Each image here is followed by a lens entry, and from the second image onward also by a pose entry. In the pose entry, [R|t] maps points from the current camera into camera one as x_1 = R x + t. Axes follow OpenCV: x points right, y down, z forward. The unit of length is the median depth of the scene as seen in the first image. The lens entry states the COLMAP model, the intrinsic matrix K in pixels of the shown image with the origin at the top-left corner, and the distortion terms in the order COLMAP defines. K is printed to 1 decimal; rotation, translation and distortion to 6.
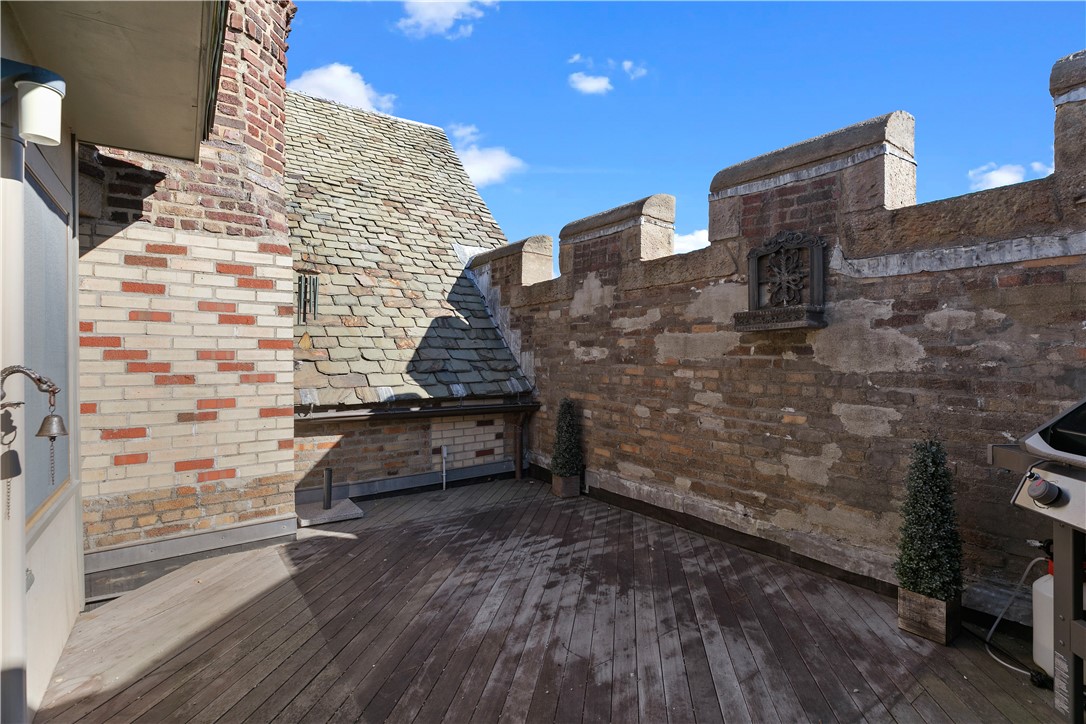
lens RADIAL K [[512.3, 0, 541.3], [0, 512.3, 358.6], [0, 0, 1]] dist [-0.009848, 0.000063]
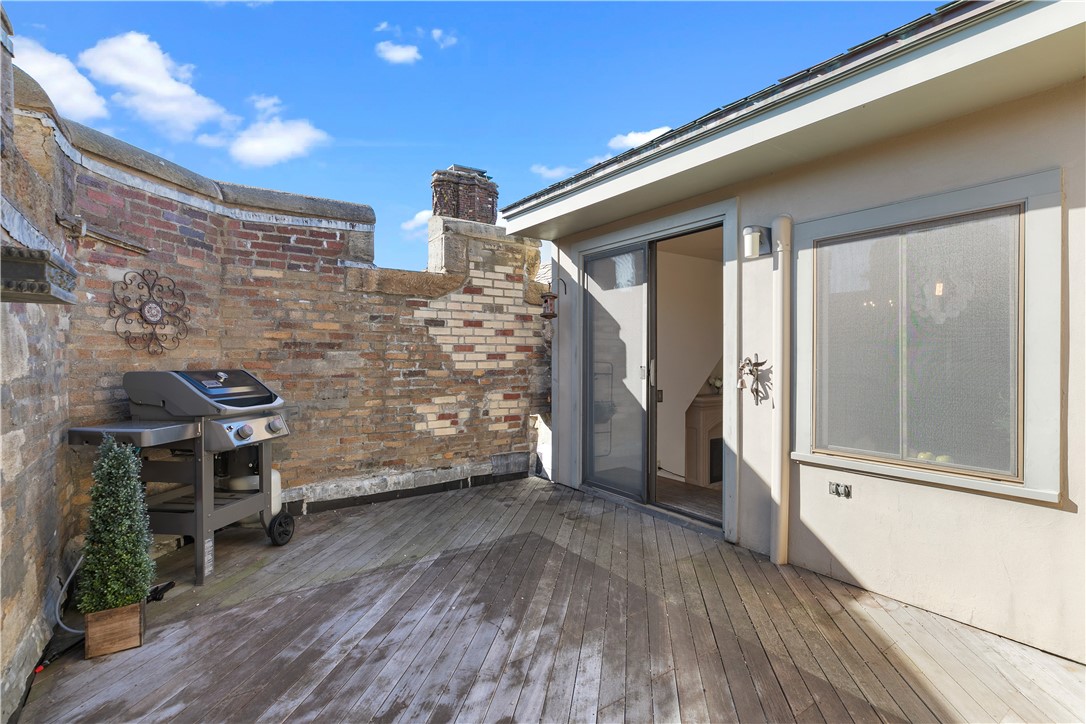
lens RADIAL K [[512.3, 0, 543.2], [0, 512.3, 357.7], [0, 0, 1]] dist [-0.009848, 0.000063]
pose [[-0.999977, 0.006514, 0.001787, -0.043477], [0.006534, 0.999913, 0.011488, -0.007809], [-0.001712, 0.011499, -0.999932, 2.016642]]
